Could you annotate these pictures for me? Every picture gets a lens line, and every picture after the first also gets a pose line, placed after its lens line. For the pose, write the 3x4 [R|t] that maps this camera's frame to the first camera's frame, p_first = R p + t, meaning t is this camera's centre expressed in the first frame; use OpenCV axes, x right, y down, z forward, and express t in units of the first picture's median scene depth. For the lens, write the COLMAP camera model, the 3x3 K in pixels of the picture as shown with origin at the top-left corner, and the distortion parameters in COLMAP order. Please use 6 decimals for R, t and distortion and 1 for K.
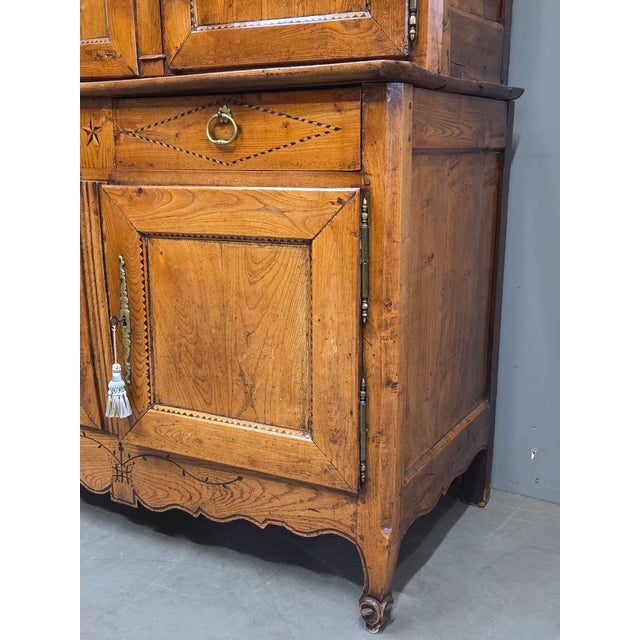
lens RADIAL K [[737.3, 0, 328.1], [0, 737.3, 325.0], [0, 0, 1]] dist [0.074301, 0.000000]
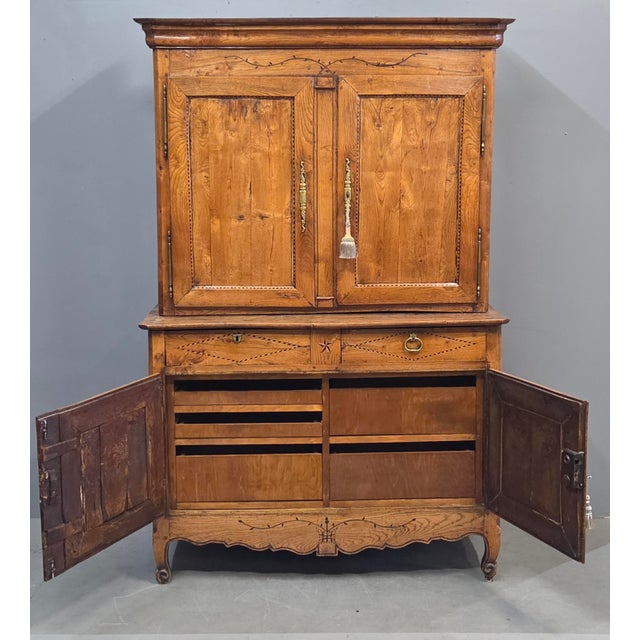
lens RADIAL K [[1025.5, 0, 324.6], [0, 1025.5, 293.3], [0, 0, 1]] dist [0.091395, 0.000000]
pose [[0.858371, -0.072449, 0.507889, -1.677623], [0.124661, 0.989762, -0.069499, -0.219642], [-0.497654, 0.122970, 0.858614, -1.269629]]
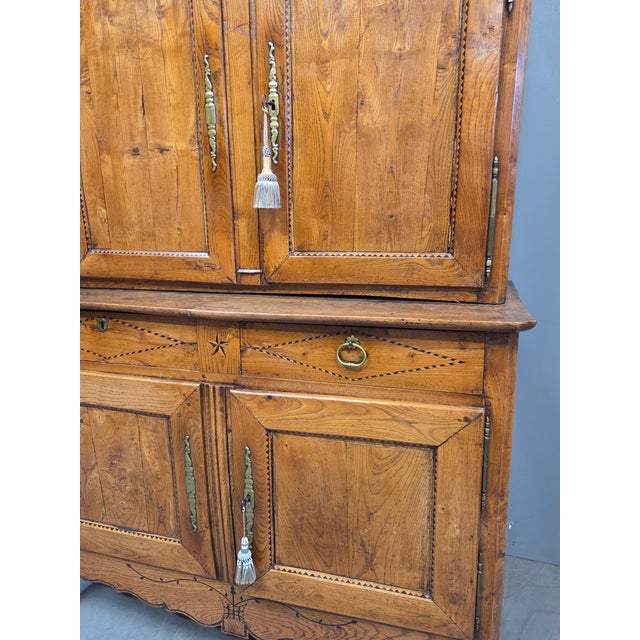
lens RADIAL K [[484.0, 0, 315.5], [0, 484.0, 318.2], [0, 0, 1]] dist [0.069926, -0.052869]
pose [[0.977304, -0.052701, 0.205183, -0.333977], [0.058650, 0.998013, -0.023021, -0.285584], [-0.203562, 0.034533, 0.978453, 0.213886]]
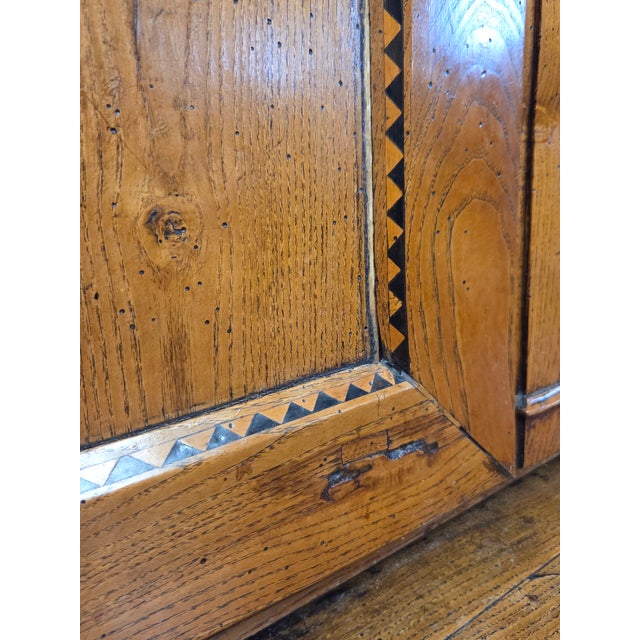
lens RADIAL K [[575.4, 0, 318.8], [0, 575.4, 323.6], [0, 0, 1]] dist [0.081449, -0.064169]
pose [[0.396426, -0.251633, 0.882909, -0.486033], [0.267813, 0.951572, 0.150954, -0.482058], [-0.878136, 0.176612, 0.444618, 1.096872]]
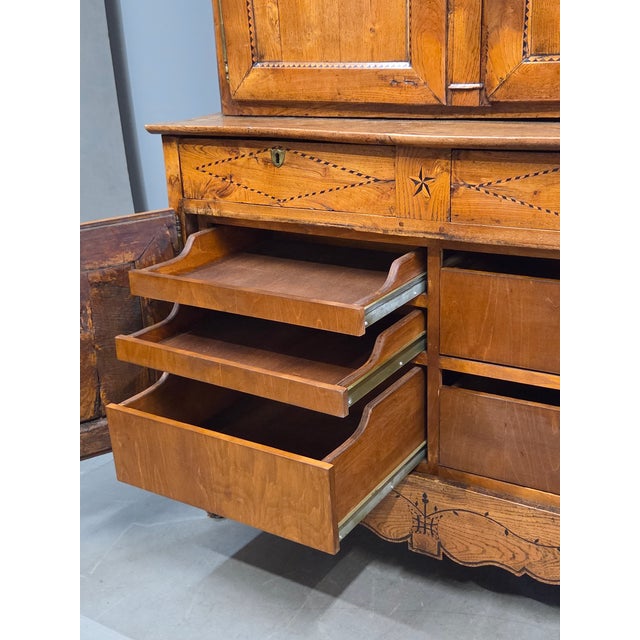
lens RADIAL K [[847.0, 0, 329.1], [0, 847.0, 327.7], [0, 0, 1]] dist [0.076298, 0.000000]
pose [[0.998655, -0.019576, -0.048014, -0.399906], [0.024396, 0.994490, 0.101951, -0.196579], [0.045754, -0.102985, 0.993630, -0.081928]]
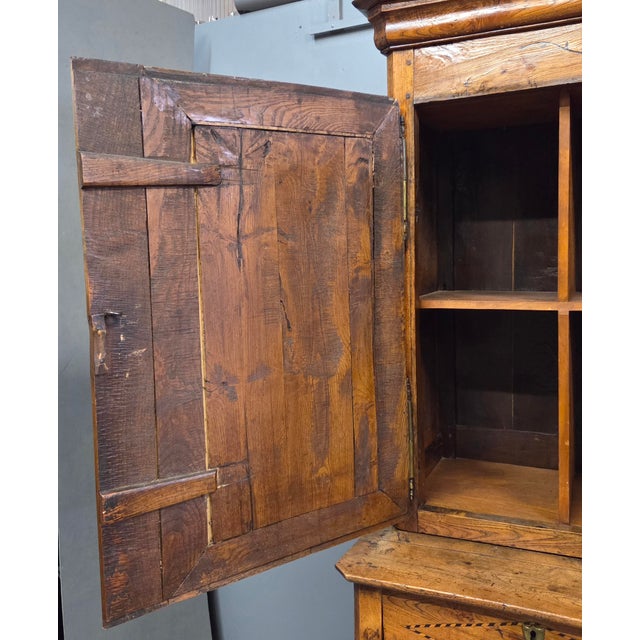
lens RADIAL K [[645.6, 0, 321.2], [0, 645.6, 302.2], [0, 0, 1]] dist [0.057437, 0.000000]
pose [[0.995136, -0.022472, 0.095916, -0.840994], [0.039959, 0.982018, -0.184508, -0.569489], [-0.090045, 0.187443, 0.978140, 0.339895]]
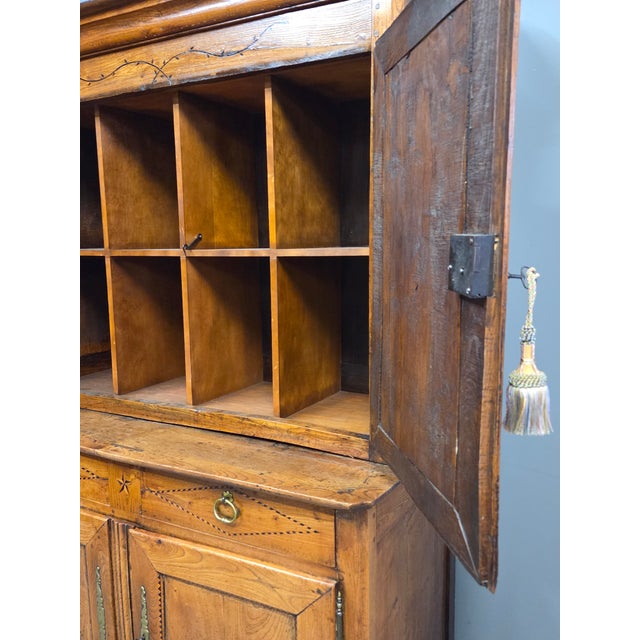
lens RADIAL K [[575.4, 0, 324.6], [0, 575.4, 325.8], [0, 0, 1]] dist [0.081449, -0.064169]
pose [[0.999938, -0.009802, 0.005204, 0.021012], [0.010275, 0.994888, -0.100462, -0.438216], [-0.004193, 0.100509, 0.994927, -0.007870]]
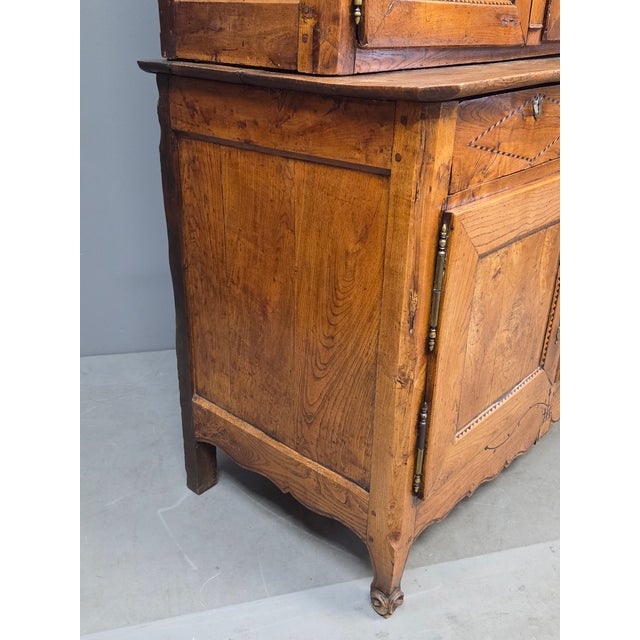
lens RADIAL K [[666.9, 0, 318.6], [0, 666.9, 320.1], [0, 0, 1]] dist [0.011601, 0.000000]
pose [[0.200593, -0.393153, 0.897326, -1.395589], [0.227796, 0.909556, 0.347588, -0.423448], [-0.952823, 0.134684, 0.272009, 1.214840]]
